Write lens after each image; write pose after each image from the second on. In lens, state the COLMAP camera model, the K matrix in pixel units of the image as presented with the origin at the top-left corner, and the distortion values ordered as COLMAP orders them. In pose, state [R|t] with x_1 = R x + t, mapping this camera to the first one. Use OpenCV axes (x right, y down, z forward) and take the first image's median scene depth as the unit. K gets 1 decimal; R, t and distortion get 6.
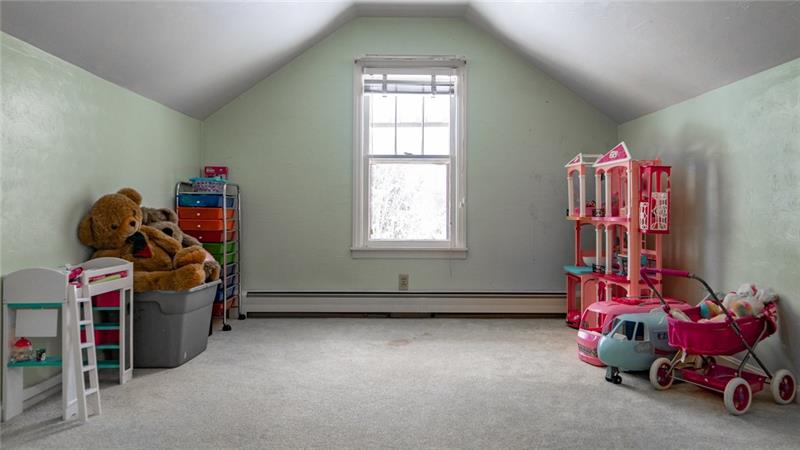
lens RADIAL K [[574.6, 0, 402.2], [0, 574.6, 207.8], [0, 0, 1]] dist [0.020807, 0.002338]
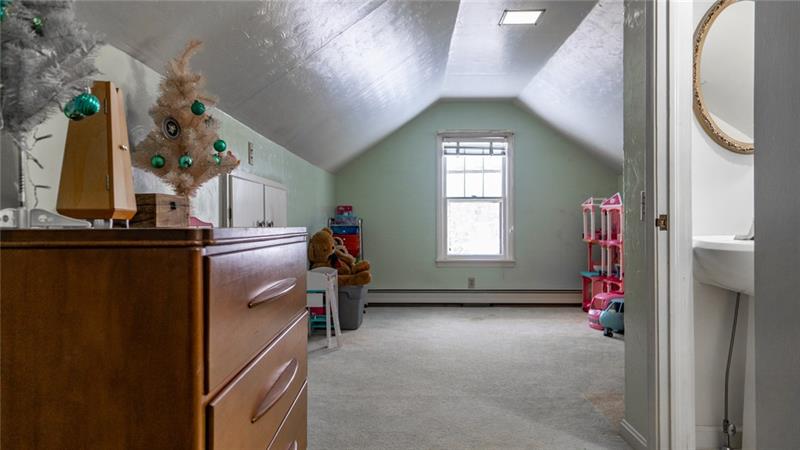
lens RADIAL K [[574.6, 0, 398.4], [0, 574.6, 234.7], [0, 0, 1]] dist [0.020807, 0.002338]
pose [[0.999434, -0.005527, -0.033181, -0.138101], [0.006616, 0.999441, 0.032780, -0.046163], [0.032981, -0.032981, 0.998912, -0.494963]]
